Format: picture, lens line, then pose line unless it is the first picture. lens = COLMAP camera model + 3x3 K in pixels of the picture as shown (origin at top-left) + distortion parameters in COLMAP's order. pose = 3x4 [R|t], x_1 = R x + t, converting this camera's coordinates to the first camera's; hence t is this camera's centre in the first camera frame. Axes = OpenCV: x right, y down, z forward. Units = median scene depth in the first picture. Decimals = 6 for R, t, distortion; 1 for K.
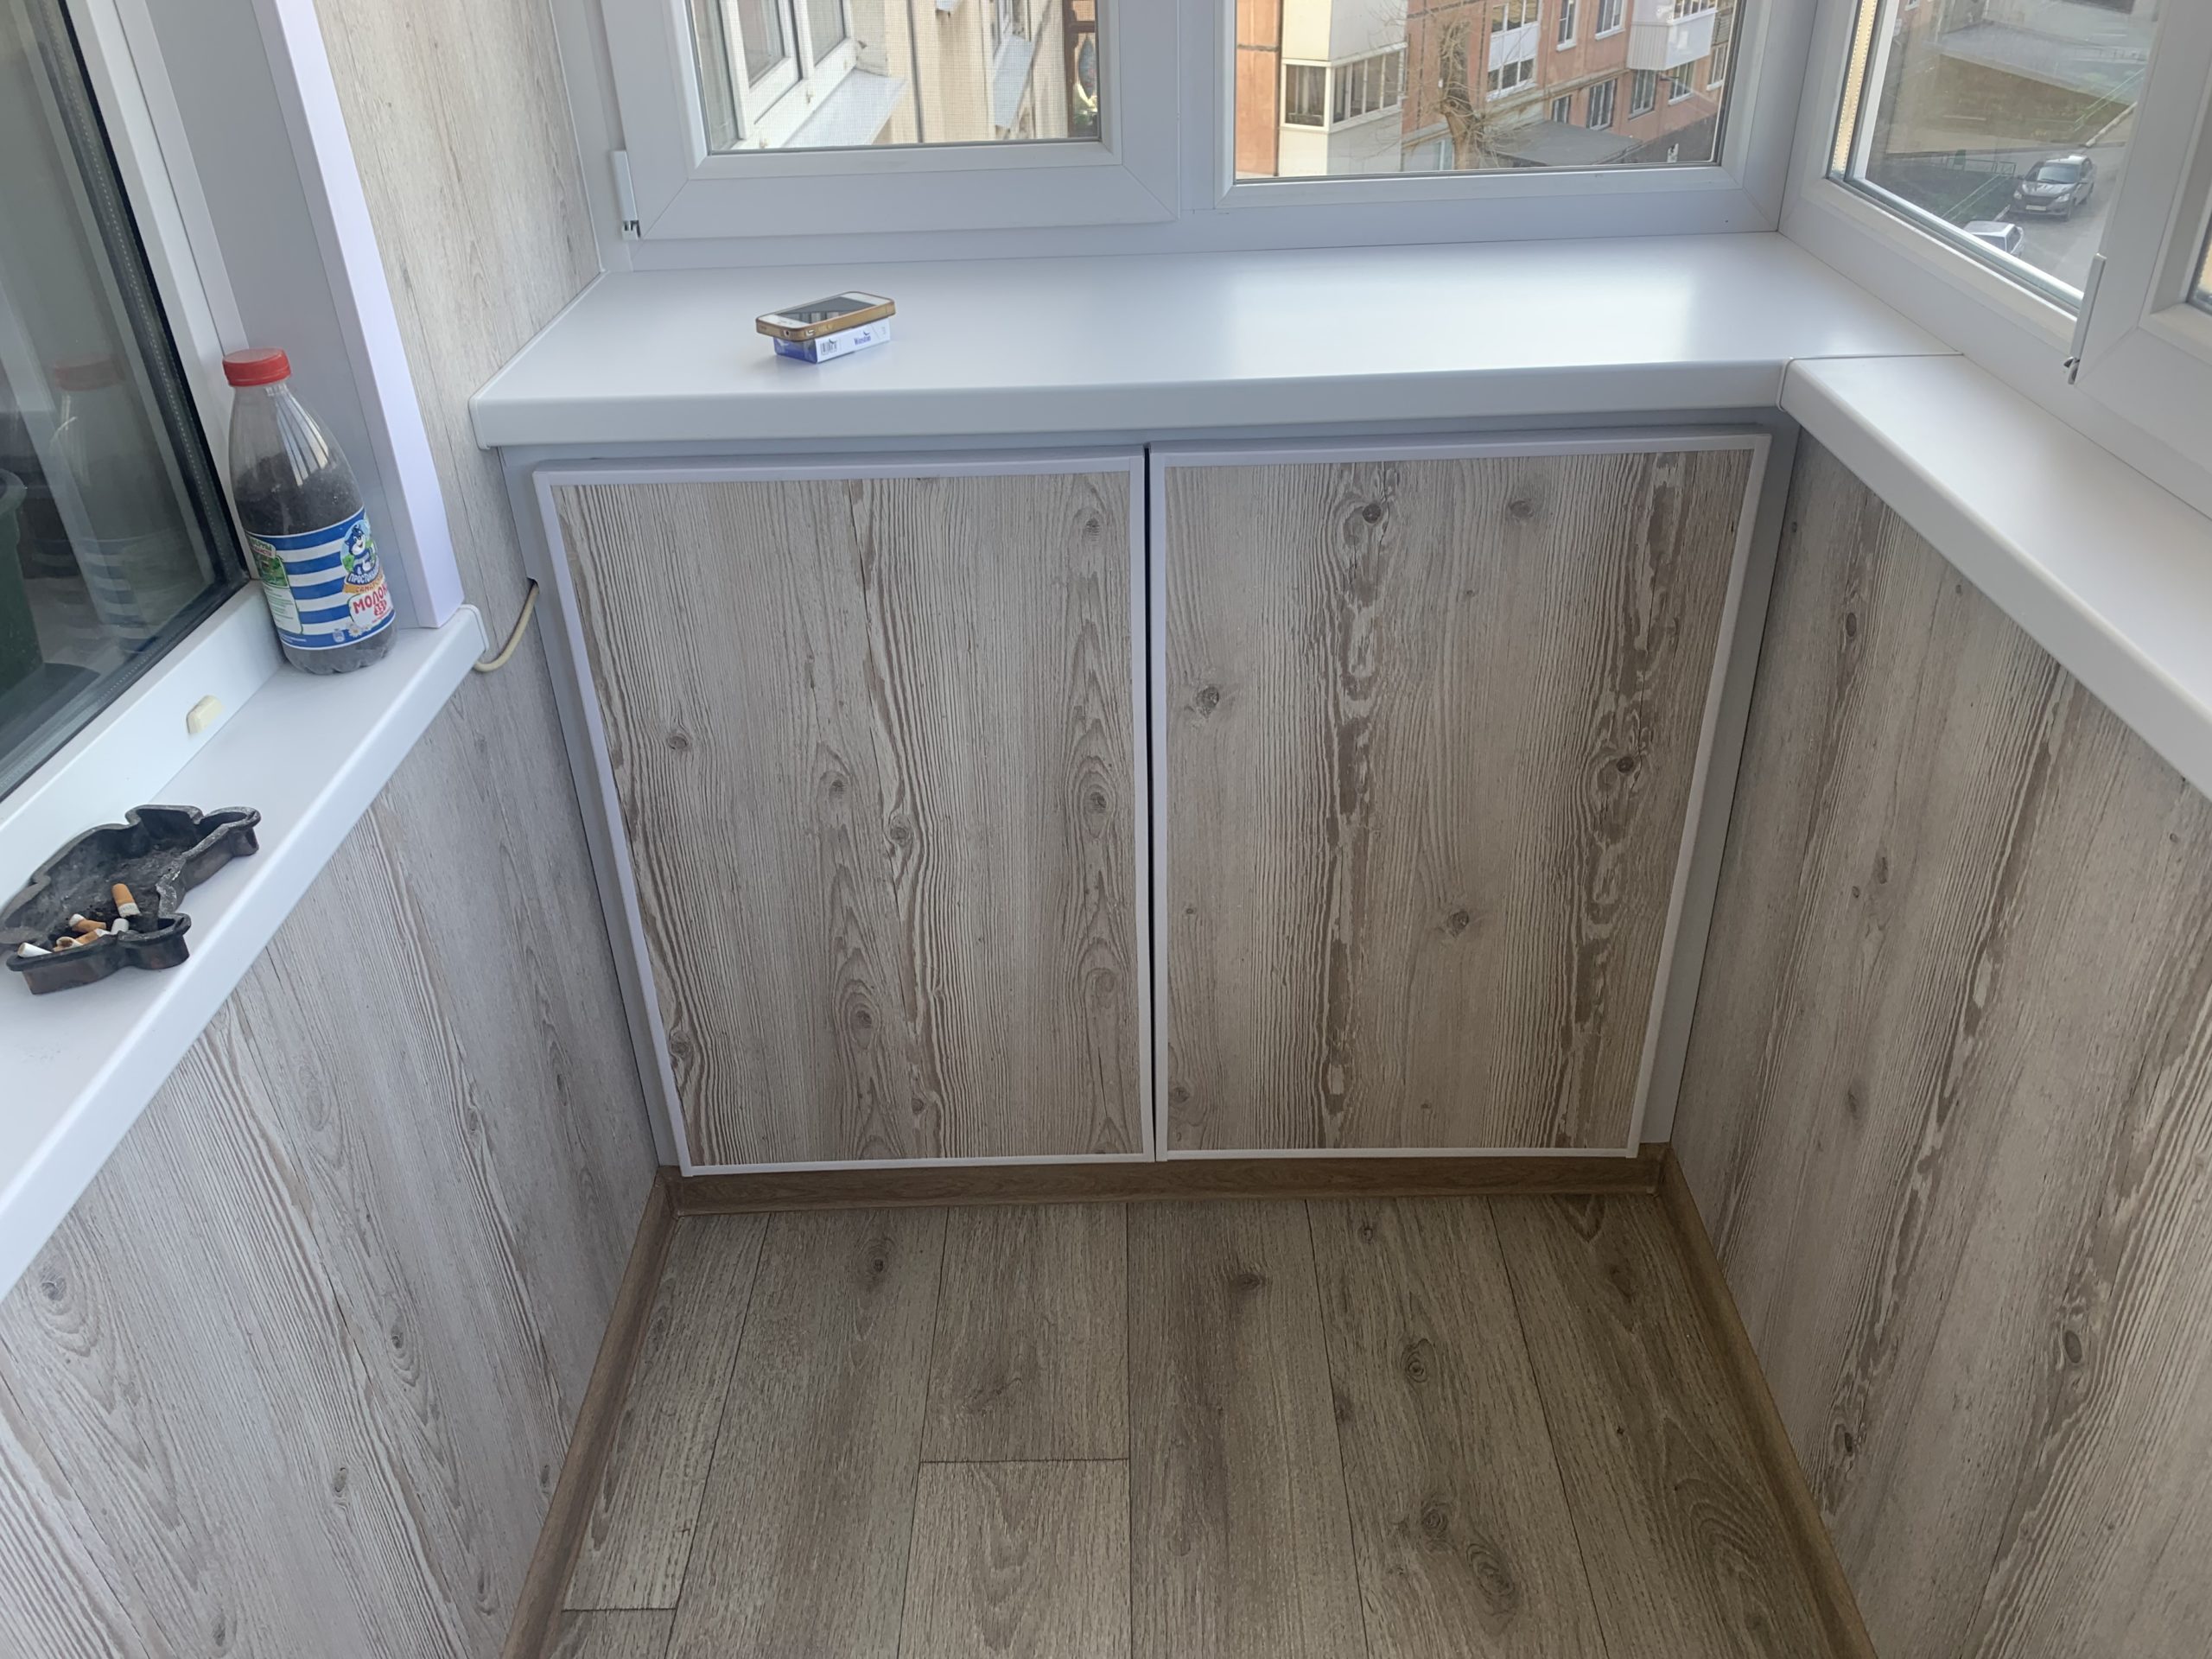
lens RADIAL K [[1673.9, 0, 1108.2], [0, 1673.9, 827.8], [0, 0, 1]] dist [0.022130, -0.007970]
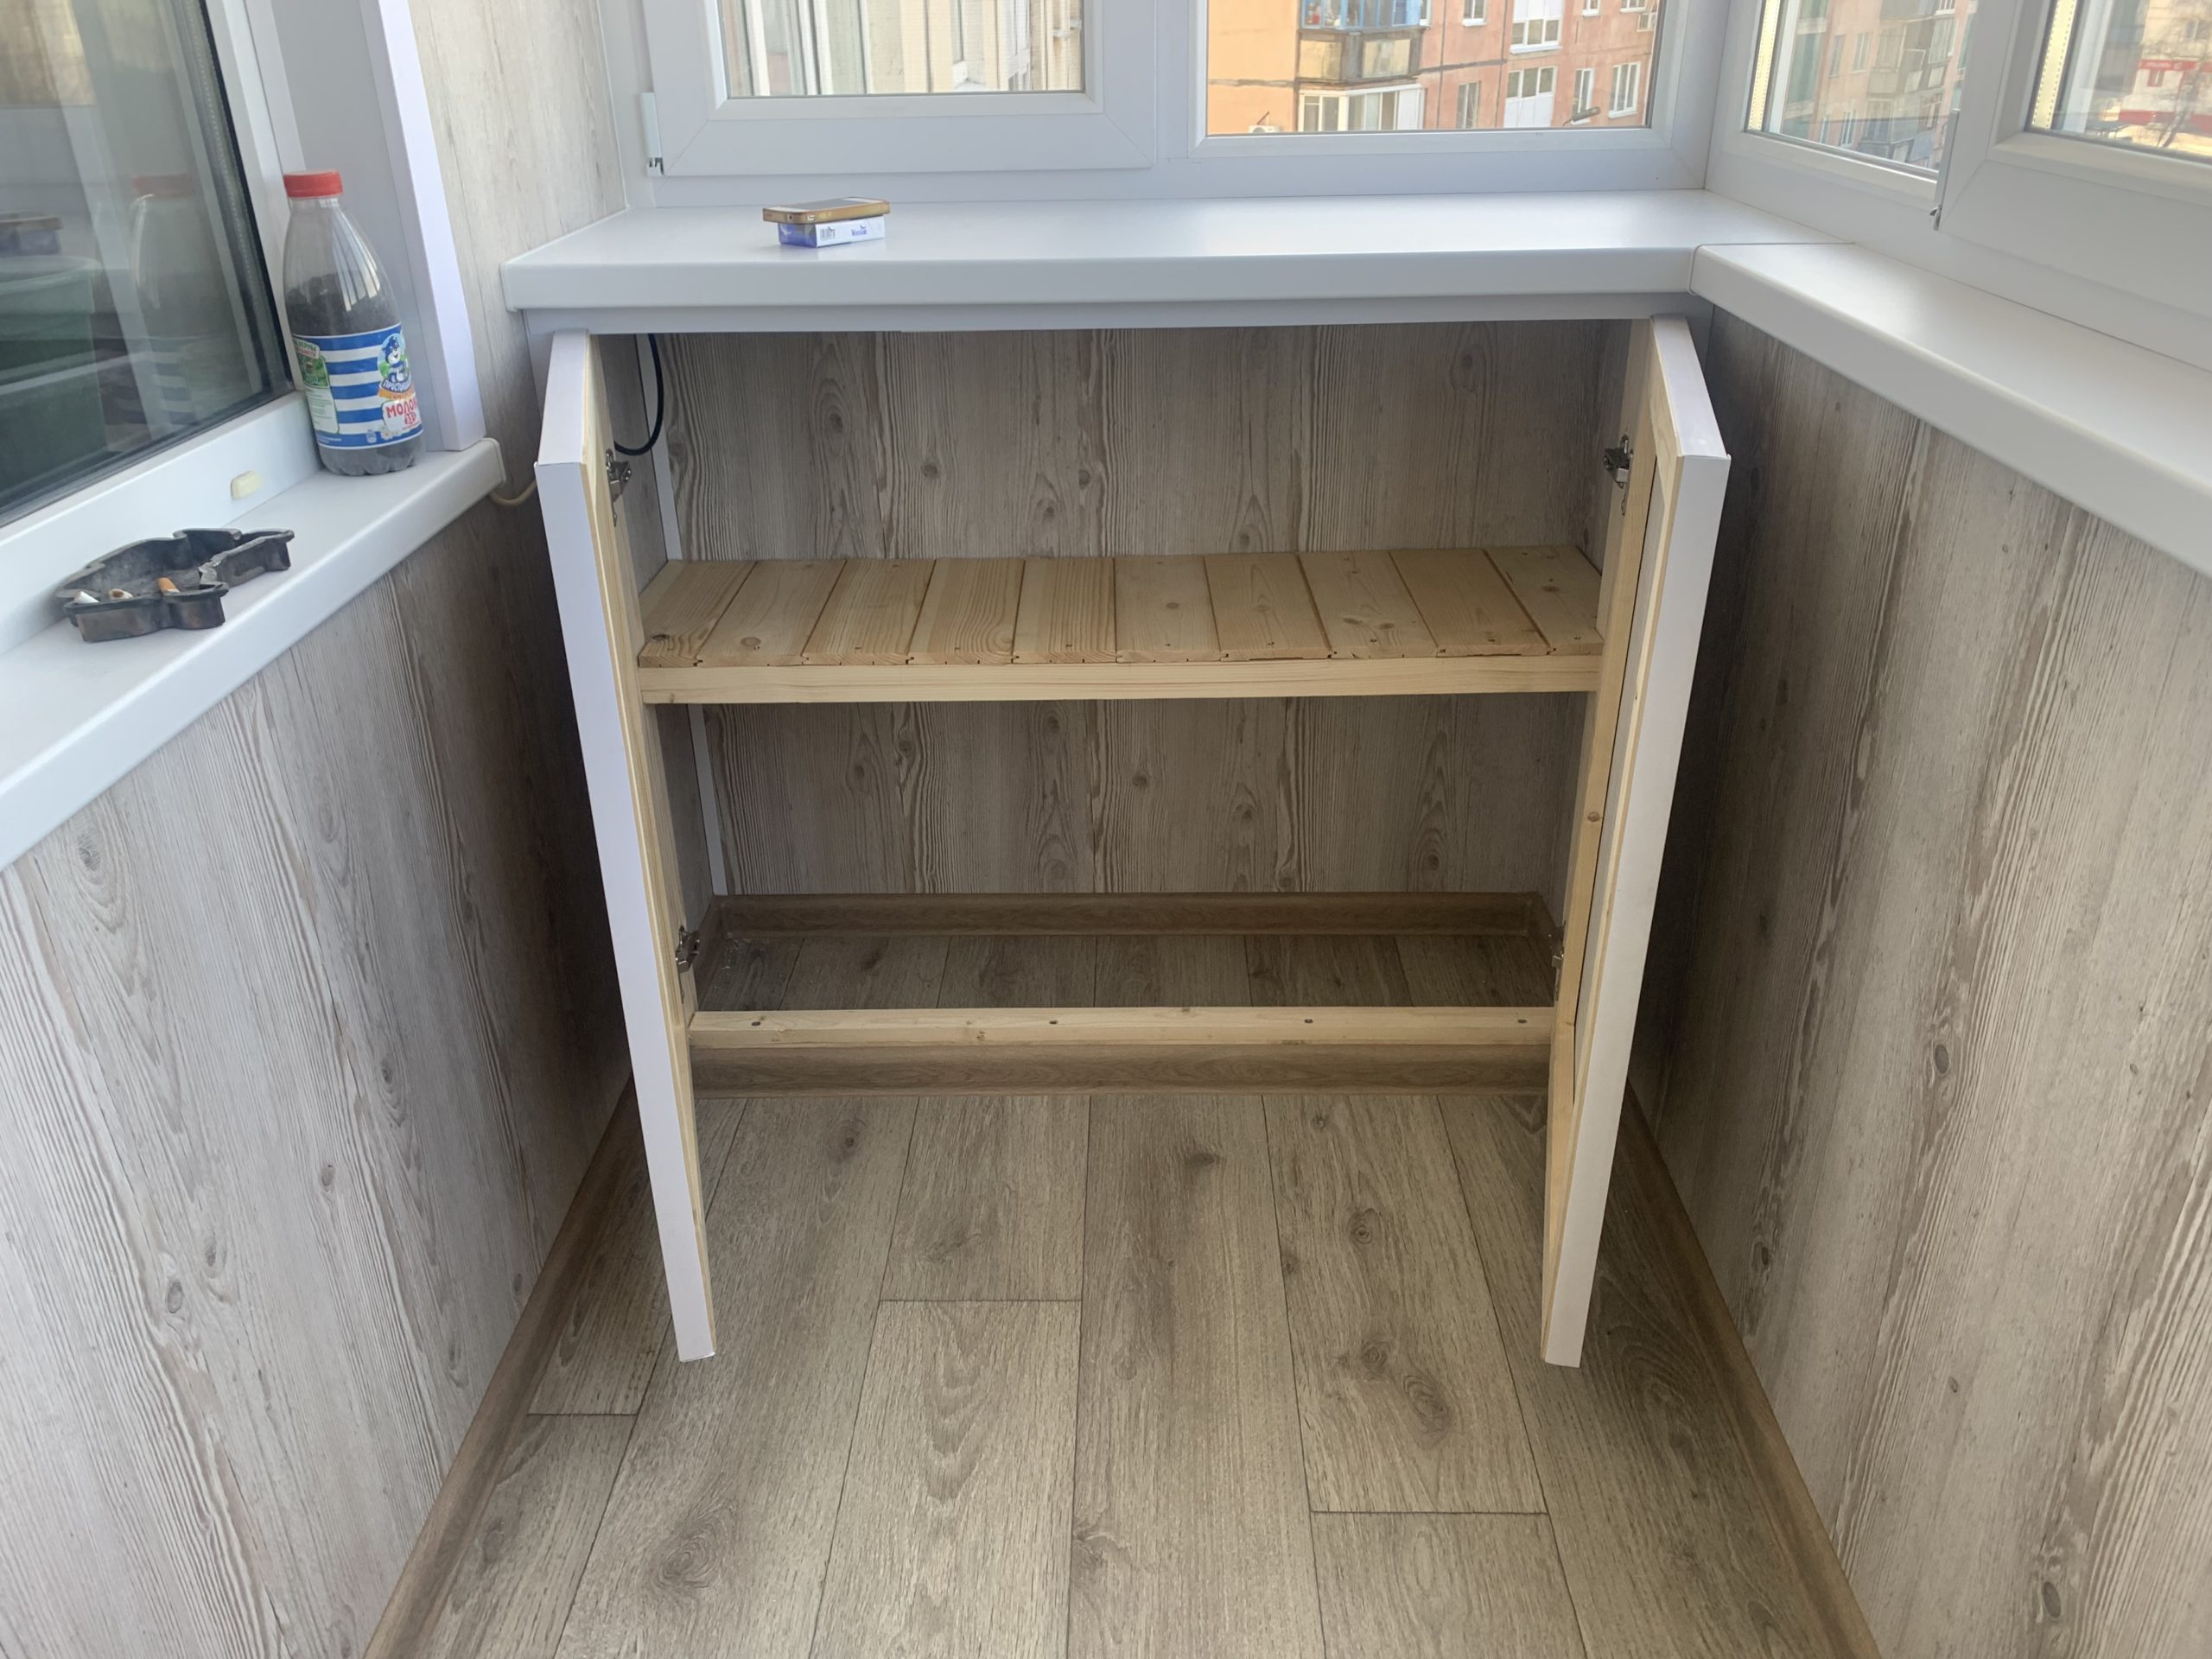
lens RADIAL K [[1673.9, 0, 1104.4], [0, 1673.9, 829.9], [0, 0, 1]] dist [0.022130, -0.007970]
pose [[0.999754, 0.020792, -0.007707, 0.032052], [-0.021400, 0.995731, -0.089784, 0.200041], [0.005807, 0.089927, 0.995931, -0.062719]]
